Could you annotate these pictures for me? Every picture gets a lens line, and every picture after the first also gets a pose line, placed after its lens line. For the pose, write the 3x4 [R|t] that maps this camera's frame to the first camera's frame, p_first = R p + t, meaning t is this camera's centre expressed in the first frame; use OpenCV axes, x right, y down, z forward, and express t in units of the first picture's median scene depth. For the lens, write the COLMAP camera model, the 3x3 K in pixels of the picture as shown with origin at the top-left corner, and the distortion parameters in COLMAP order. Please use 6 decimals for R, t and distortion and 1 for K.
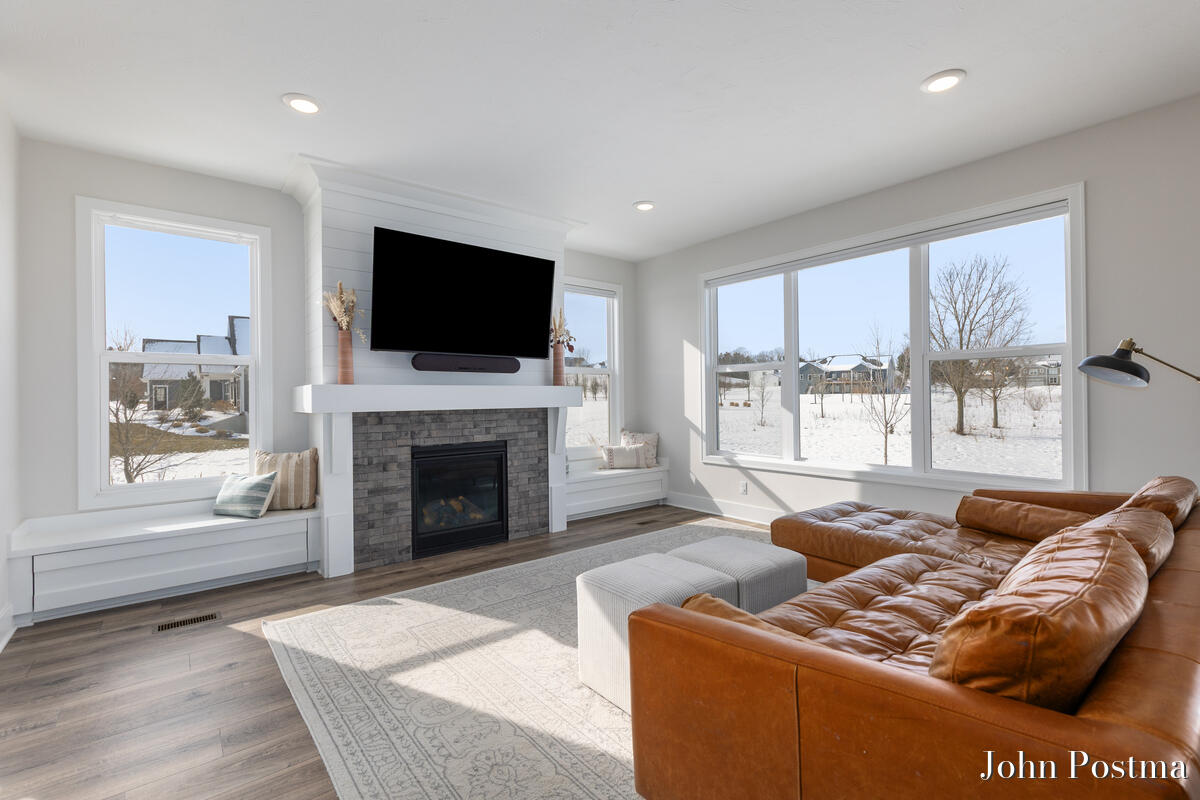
lens RADIAL K [[559.6, 0, 606.4], [0, 559.6, 399.0], [0, 0, 1]] dist [0.005542, 0.000220]
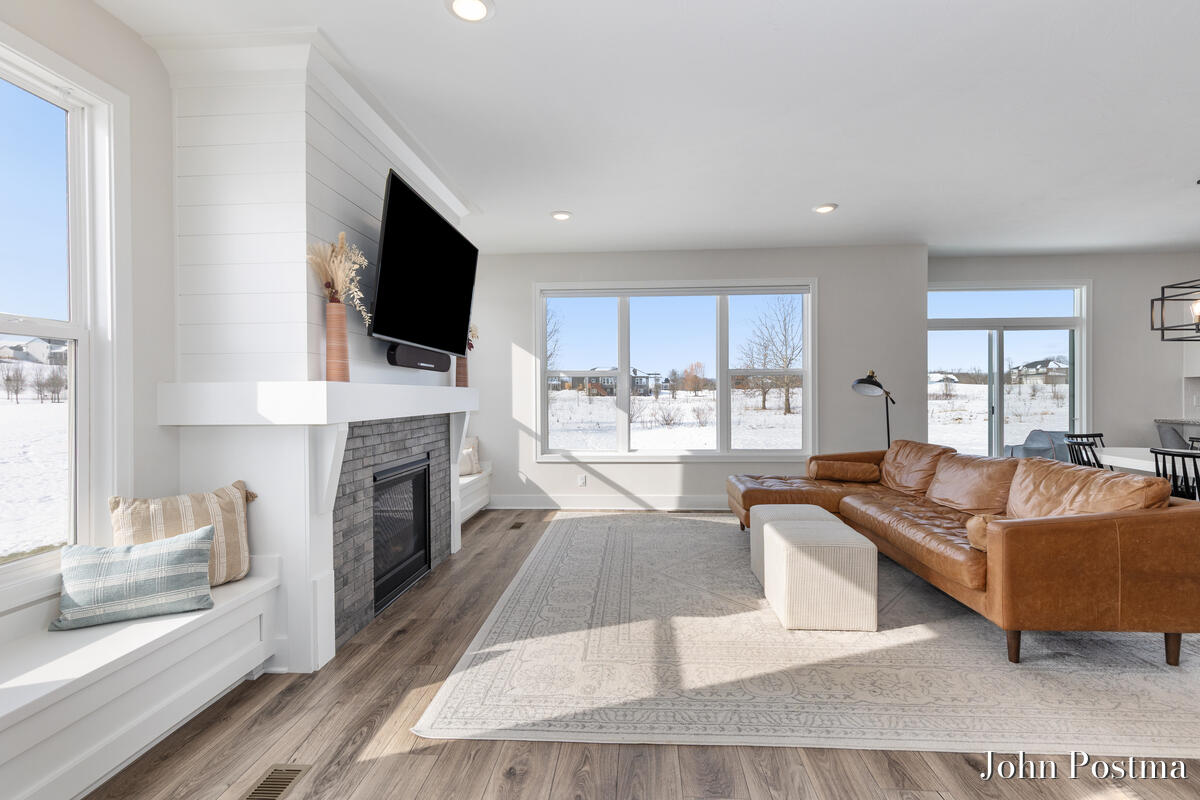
lens RADIAL K [[559.6, 0, 606.4], [0, 559.6, 399.0], [0, 0, 1]] dist [0.005542, 0.000220]
pose [[0.658618, 0.000406, 0.752478, -0.732905], [0.002397, 0.999994, -0.002638, -0.003145], [-0.752474, 0.003541, 0.658613, 0.279985]]
